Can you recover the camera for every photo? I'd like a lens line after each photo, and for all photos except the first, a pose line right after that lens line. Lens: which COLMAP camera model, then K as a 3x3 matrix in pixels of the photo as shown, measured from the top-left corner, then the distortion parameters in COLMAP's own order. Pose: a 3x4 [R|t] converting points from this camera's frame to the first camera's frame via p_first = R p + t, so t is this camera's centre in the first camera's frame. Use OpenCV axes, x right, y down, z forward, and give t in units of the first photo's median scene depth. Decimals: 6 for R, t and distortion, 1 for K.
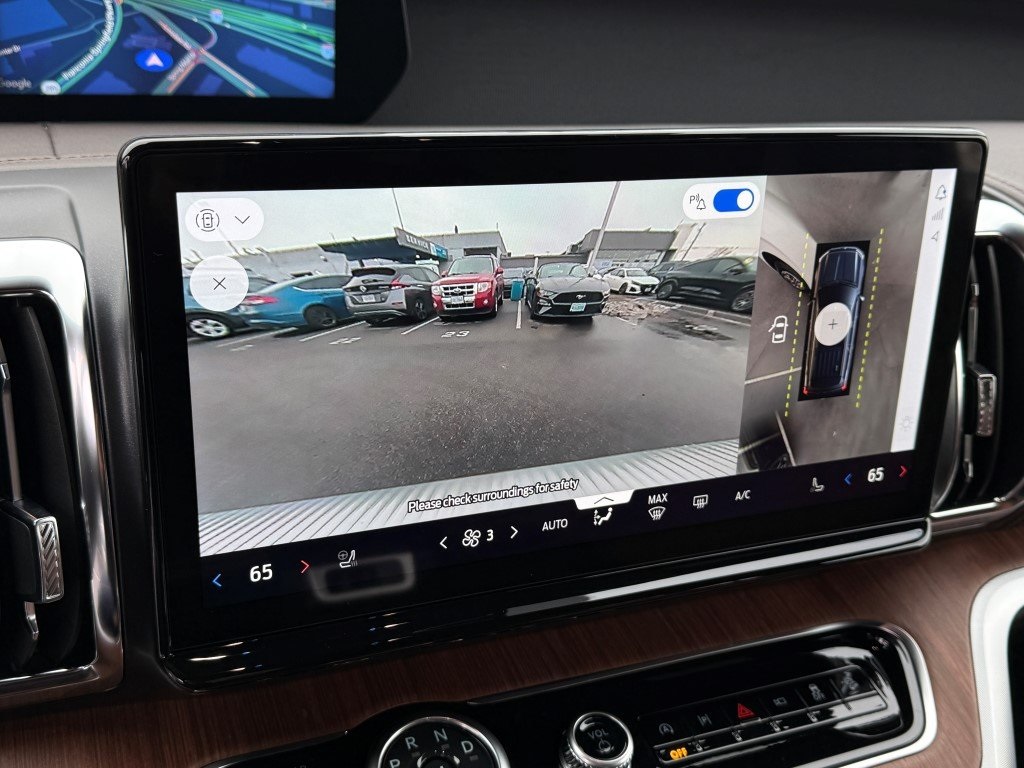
lens RADIAL K [[1117.7, 0, 507.4], [0, 1117.7, 375.9], [0, 0, 1]] dist [0.046414, 0.000000]
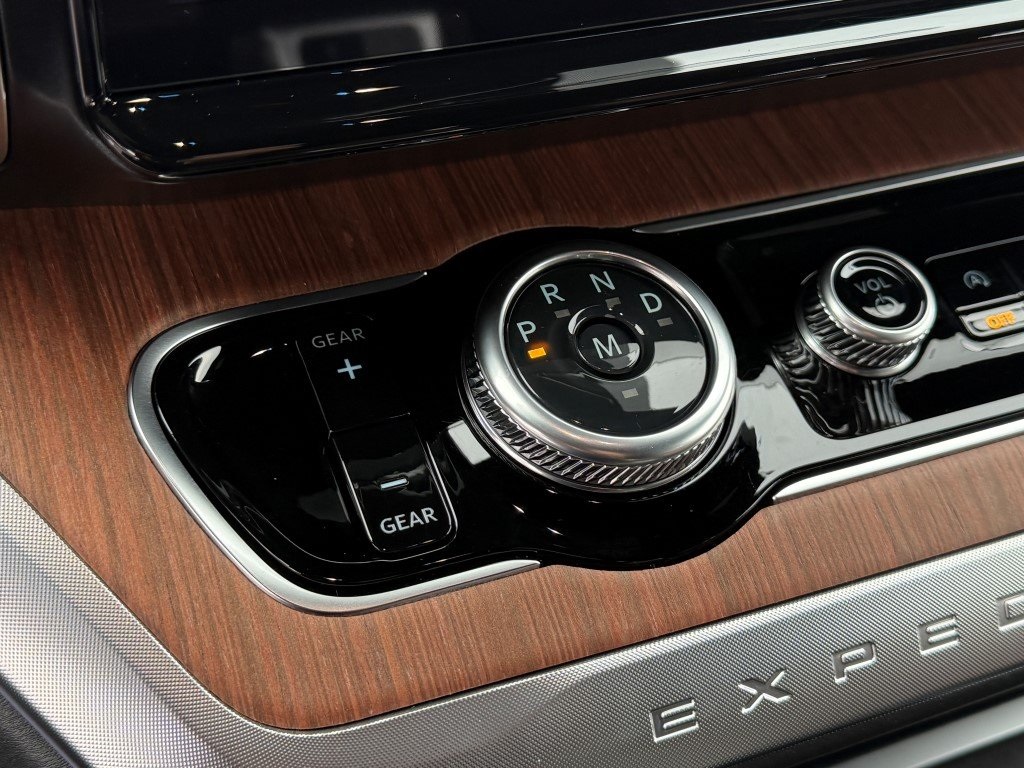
lens RADIAL K [[1409.5, 0, 499.4], [0, 1409.5, 382.0], [0, 0, 1]] dist [0.106455, 0.000000]
pose [[0.999439, 0.016024, 0.029407, -0.112974], [-0.025368, 0.935490, 0.352443, 0.108196], [-0.021862, -0.352991, 0.935371, 0.295809]]
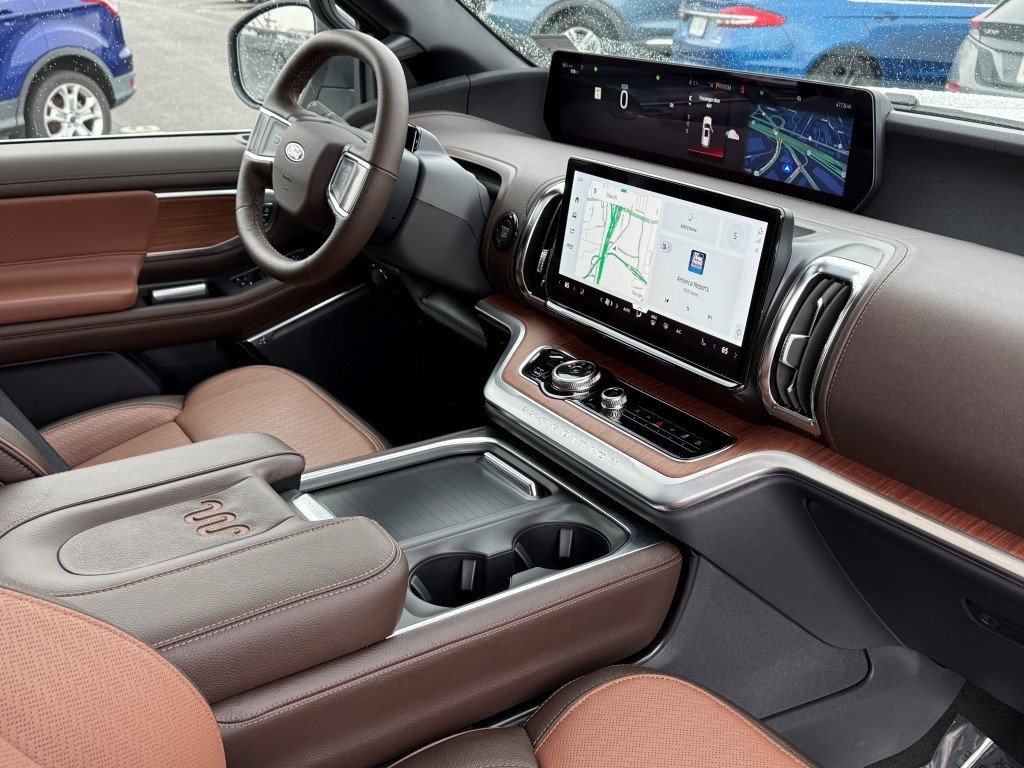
lens RADIAL K [[1117.7, 0, 507.4], [0, 1117.7, 385.7], [0, 0, 1]] dist [0.046414, 0.000000]
pose [[0.173447, 0.279644, -0.944307, 2.332886], [-0.428221, 0.884870, 0.183388, -0.074360], [0.886872, 0.372564, 0.273228, 0.027460]]
